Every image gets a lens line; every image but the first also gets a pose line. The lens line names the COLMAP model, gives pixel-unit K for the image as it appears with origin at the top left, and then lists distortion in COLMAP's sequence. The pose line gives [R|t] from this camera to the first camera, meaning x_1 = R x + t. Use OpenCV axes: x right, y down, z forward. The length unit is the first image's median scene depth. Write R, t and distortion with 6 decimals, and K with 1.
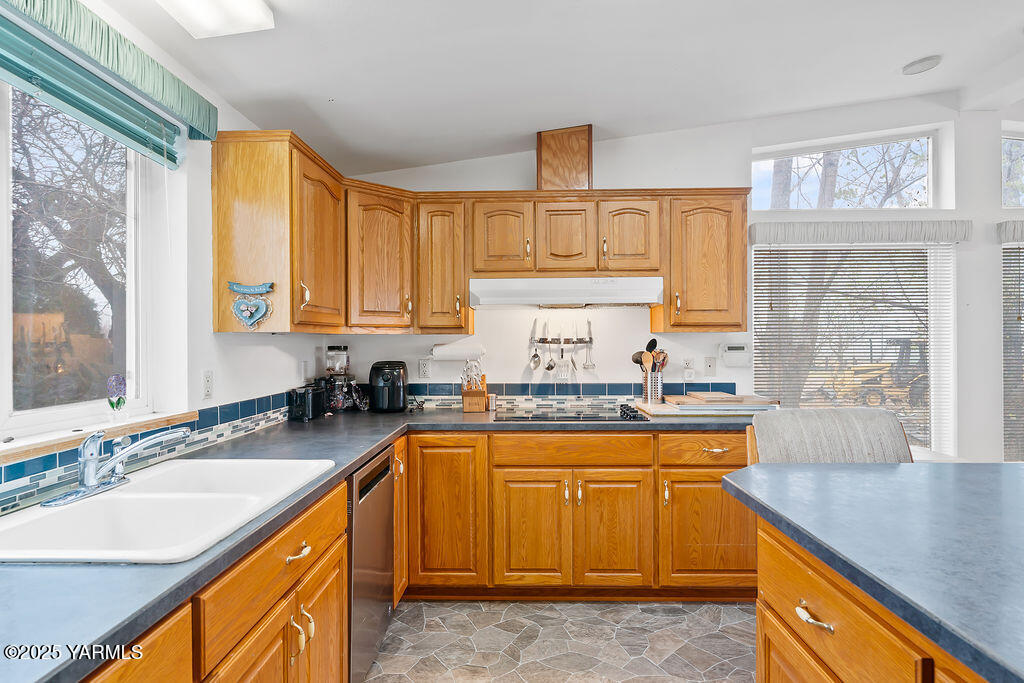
lens RADIAL K [[566.9, 0, 510.9], [0, 566.9, 339.4], [0, 0, 1]] dist [0.008214, 0.000606]
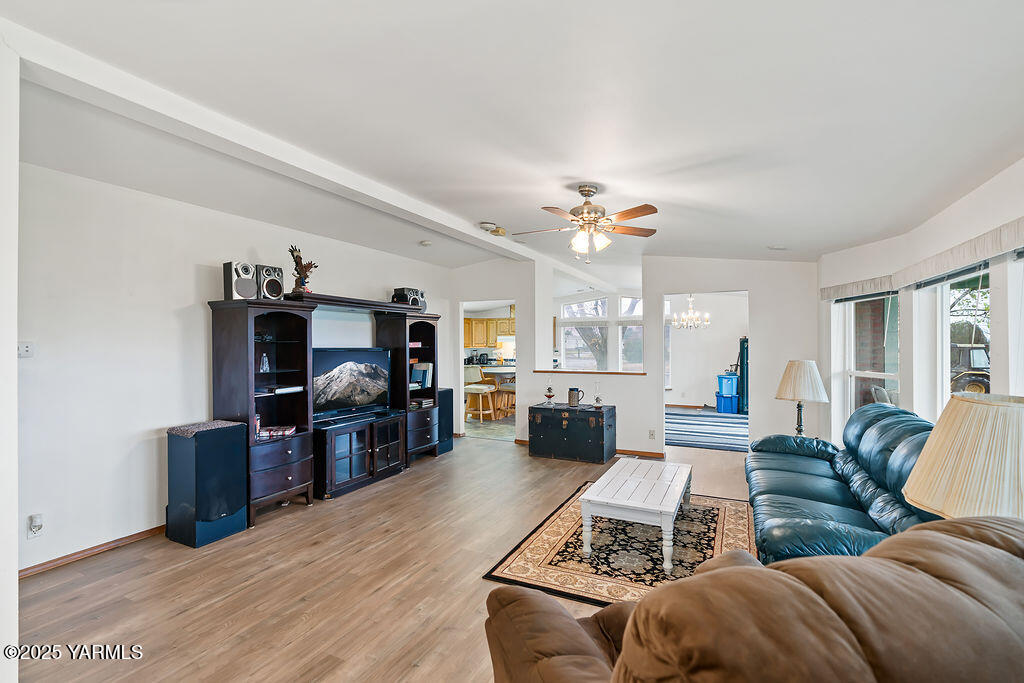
lens RADIAL K [[465.8, 0, 513.2], [0, 465.8, 342.9], [0, 0, 1]] dist [-0.012124, -0.000093]
pose [[0.902255, 0.002963, -0.431193, 1.726306], [0.001538, 0.999948, 0.010089, -0.090669], [0.431201, -0.009766, 0.902203, -2.460501]]
